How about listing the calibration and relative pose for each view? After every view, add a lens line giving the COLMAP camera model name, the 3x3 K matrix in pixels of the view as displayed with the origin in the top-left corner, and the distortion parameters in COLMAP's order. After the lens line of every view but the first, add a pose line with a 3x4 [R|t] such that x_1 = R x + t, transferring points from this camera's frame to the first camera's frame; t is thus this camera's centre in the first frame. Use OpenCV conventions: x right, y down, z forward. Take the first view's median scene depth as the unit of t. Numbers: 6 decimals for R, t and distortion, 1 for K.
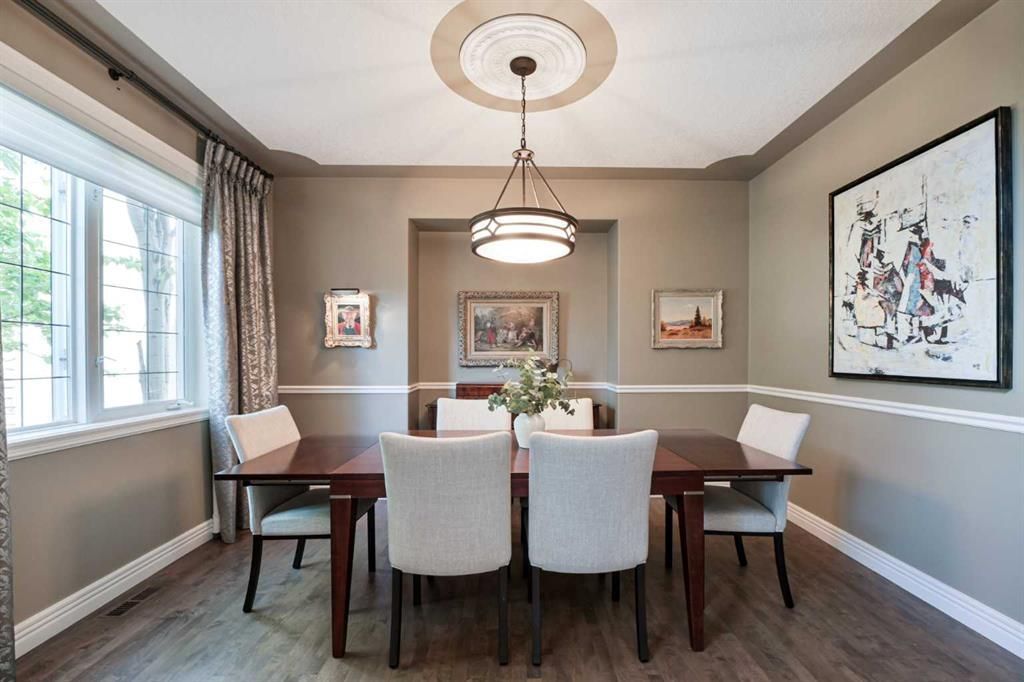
lens RADIAL K [[445.0, 0, 517.3], [0, 445.0, 359.0], [0, 0, 1]] dist [-0.012181, -0.000329]
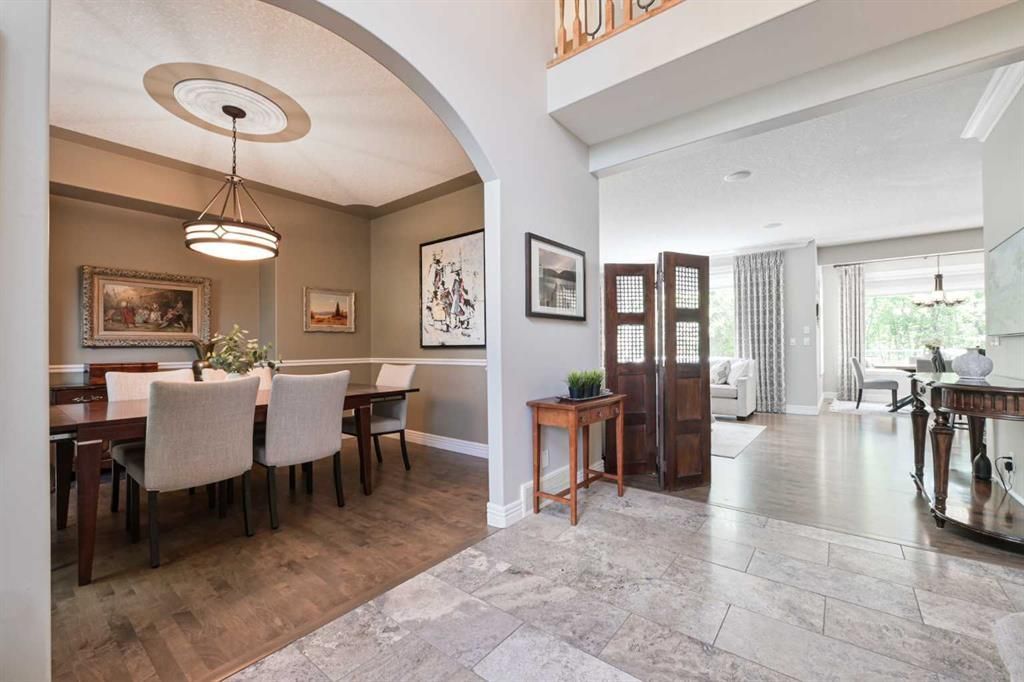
lens RADIAL K [[411.9, 0, 516.1], [0, 411.9, 343.2], [0, 0, 1]] dist [-0.012263, 0.000104]
pose [[0.637226, 0.003392, 0.770669, -0.355514], [0.011823, 0.999830, -0.014177, 0.054318], [-0.770586, 0.018145, 0.637078, -0.382484]]
